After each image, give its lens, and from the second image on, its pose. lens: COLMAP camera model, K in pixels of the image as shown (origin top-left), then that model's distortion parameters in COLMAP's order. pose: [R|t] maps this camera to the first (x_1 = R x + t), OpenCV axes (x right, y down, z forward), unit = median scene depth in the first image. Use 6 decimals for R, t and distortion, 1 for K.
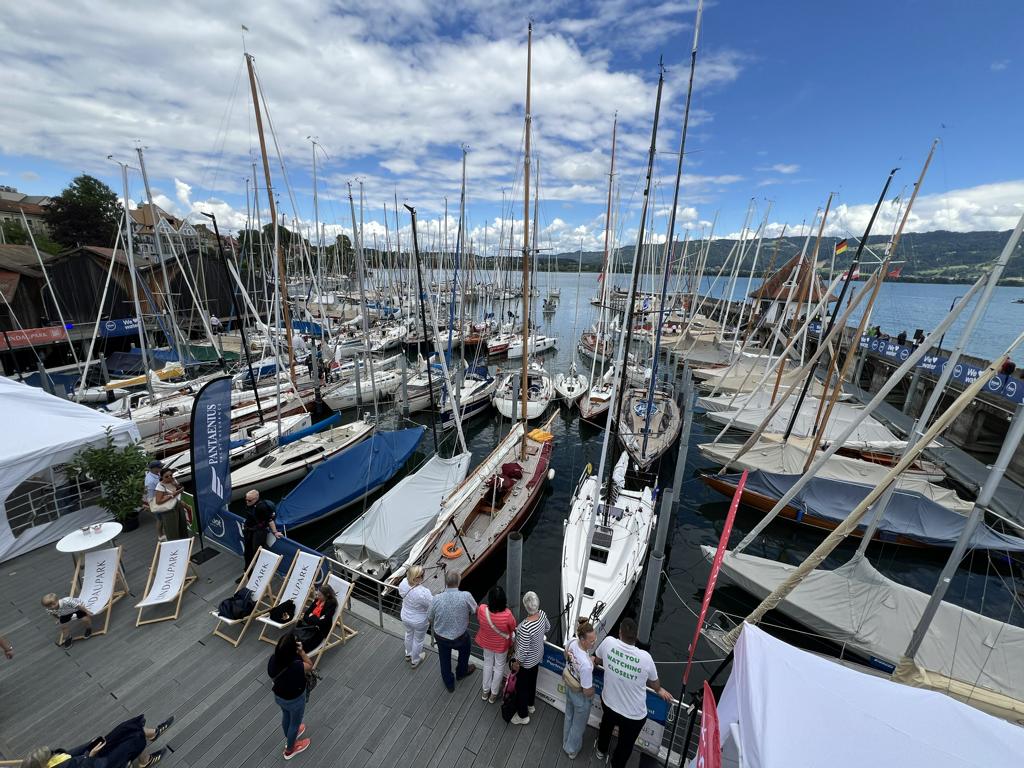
lens RADIAL K [[409.7, 0, 513.1], [0, 409.7, 384.1], [0, 0, 1]] dist [0.000104, 0.000219]
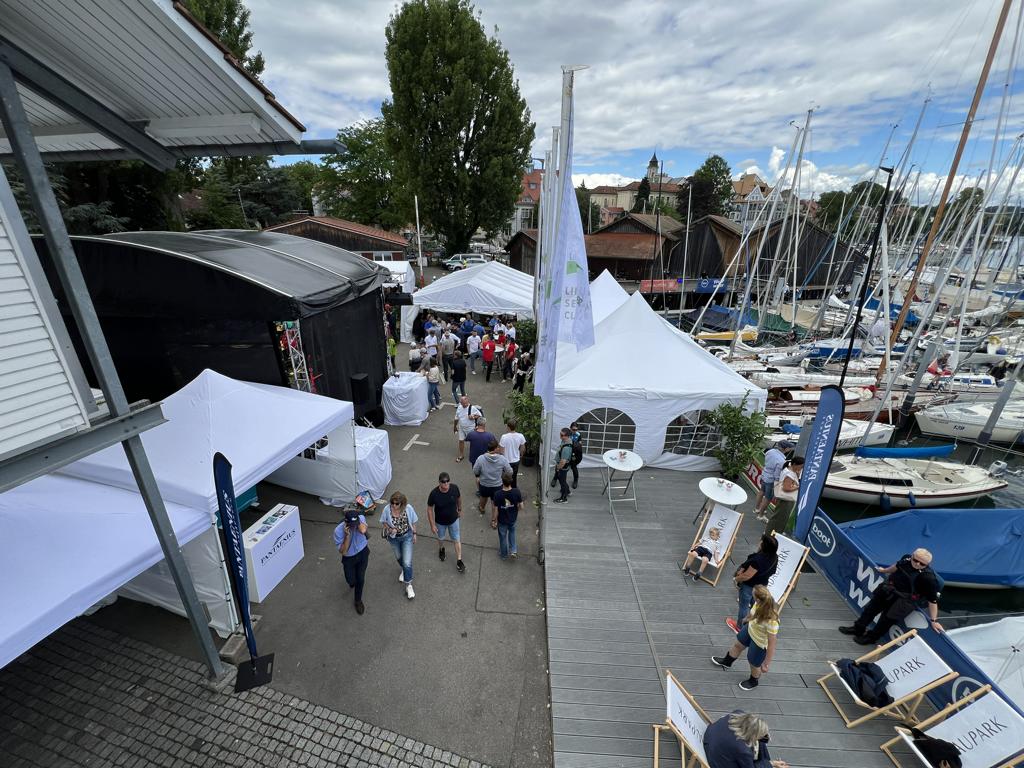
lens RADIAL K [[409.7, 0, 507.7], [0, 409.7, 385.7], [0, 0, 1]] dist [0.000104, 0.000219]
pose [[0.406559, 0.321648, -0.855133, -0.141546], [-0.254387, 0.938818, 0.232181, 0.005059], [0.877495, 0.123139, 0.463507, -0.001271]]
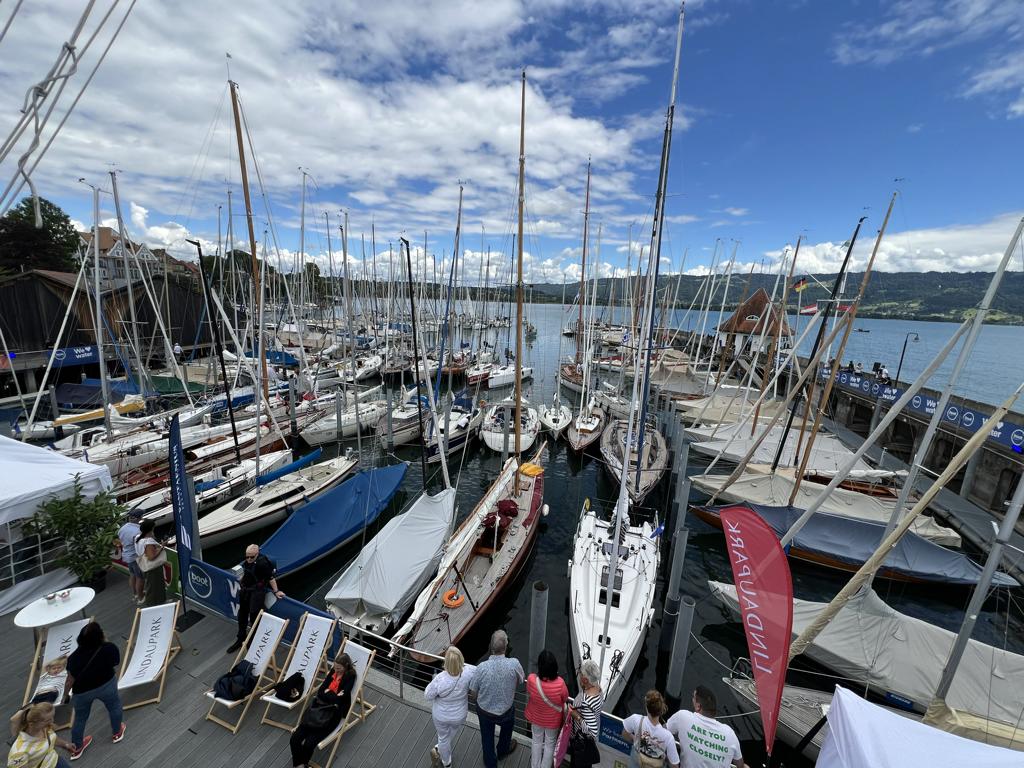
lens RADIAL K [[409.7, 0, 510.7], [0, 409.7, 389.2], [0, 0, 1]] dist [0.000104, 0.000219]
pose [[0.997308, -0.000669, 0.073328, -0.047069], [0.004931, 0.998307, -0.057952, -0.008436], [-0.073165, 0.058157, 0.995623, 0.016871]]
